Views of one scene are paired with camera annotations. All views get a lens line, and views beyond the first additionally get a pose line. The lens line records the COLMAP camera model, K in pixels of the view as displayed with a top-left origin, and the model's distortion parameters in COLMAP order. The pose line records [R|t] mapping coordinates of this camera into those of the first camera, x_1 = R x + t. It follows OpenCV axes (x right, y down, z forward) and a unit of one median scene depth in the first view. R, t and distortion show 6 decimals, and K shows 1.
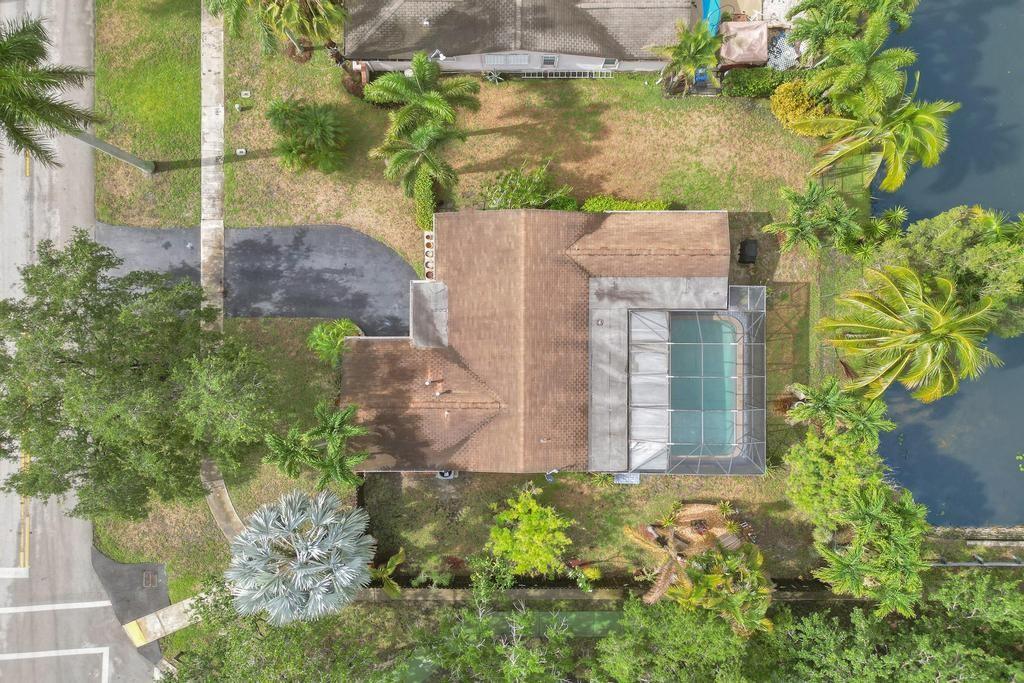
lens RADIAL K [[727.2, 0, 528.1], [0, 727.2, 339.9], [0, 0, 1]] dist [0.002898, -0.000142]
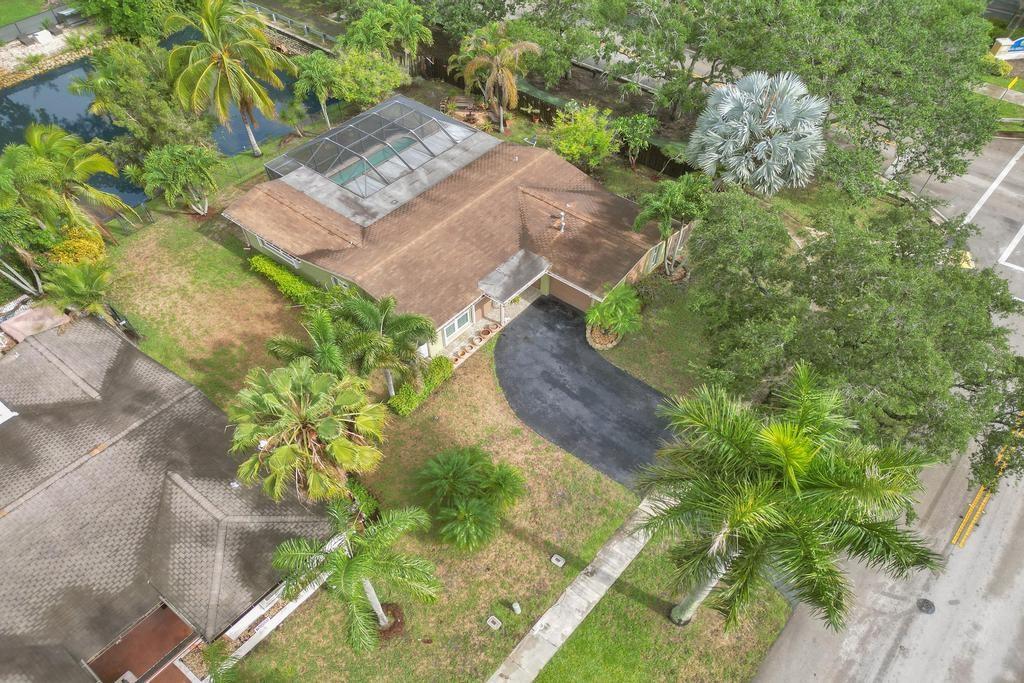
lens RADIAL K [[727.2, 0, 528.1], [0, 727.2, 339.9], [0, 0, 1]] dist [0.002898, -0.000142]
pose [[-0.743890, -0.535865, 0.399345, -0.532409], [0.666595, -0.552271, 0.500647, -0.500675], [-0.047733, 0.638628, 0.768034, 0.348711]]
